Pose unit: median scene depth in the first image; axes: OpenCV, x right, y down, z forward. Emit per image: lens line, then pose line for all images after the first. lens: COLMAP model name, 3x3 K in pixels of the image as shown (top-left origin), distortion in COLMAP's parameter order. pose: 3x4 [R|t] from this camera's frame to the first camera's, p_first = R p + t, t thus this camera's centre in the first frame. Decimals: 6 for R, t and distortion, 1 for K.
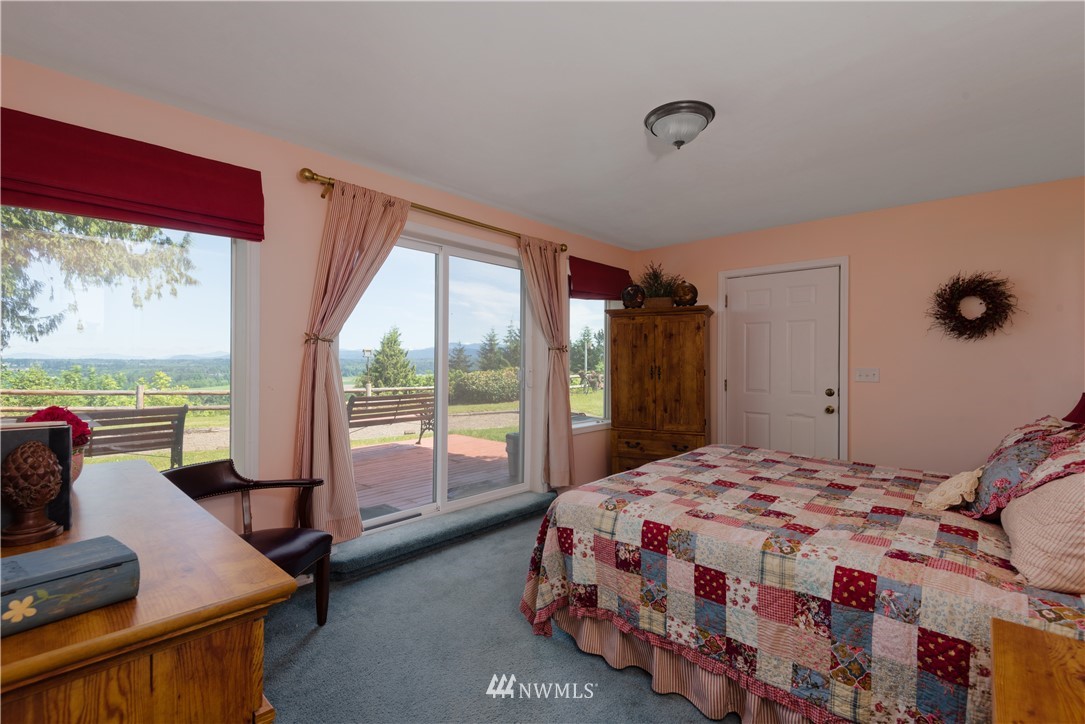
lens RADIAL K [[488.2, 0, 542.5], [0, 488.2, 362.0], [0, 0, 1]] dist [0.001493, 0.000258]
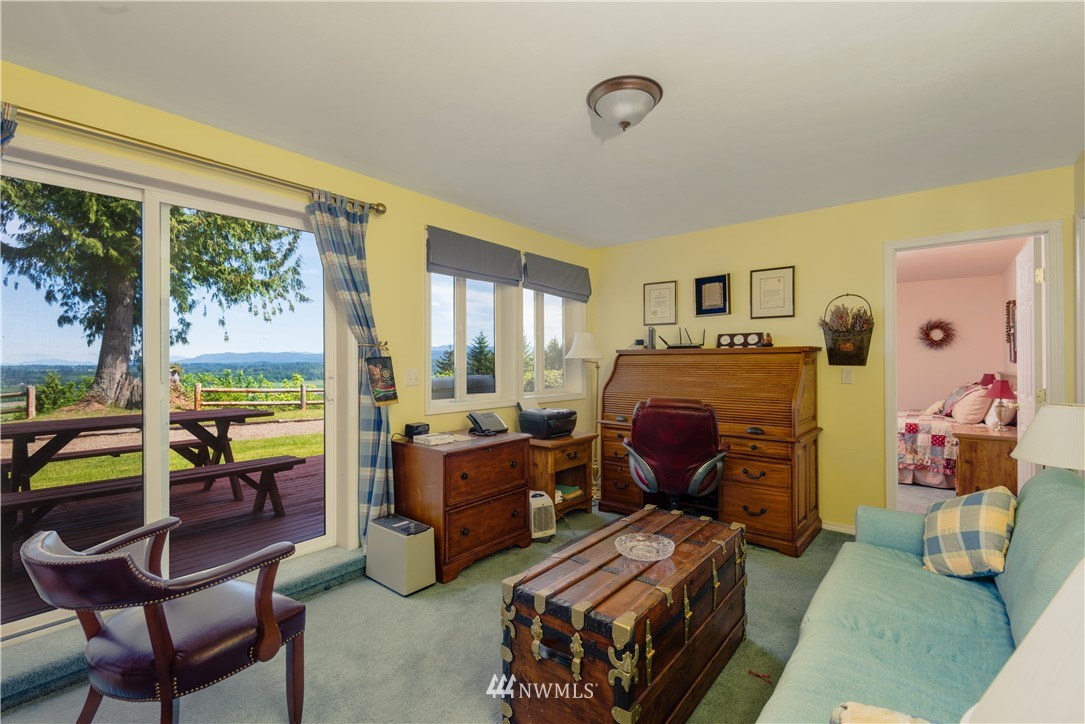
lens RADIAL K [[480.4, 0, 542.5], [0, 480.4, 362.0], [0, 0, 1]] dist [-0.002235, -0.000262]
pose [[0.998426, -0.009808, 0.055214, -0.923798], [0.009949, 0.999948, -0.002265, -0.005226], [-0.055189, 0.002810, 0.998472, -0.961208]]
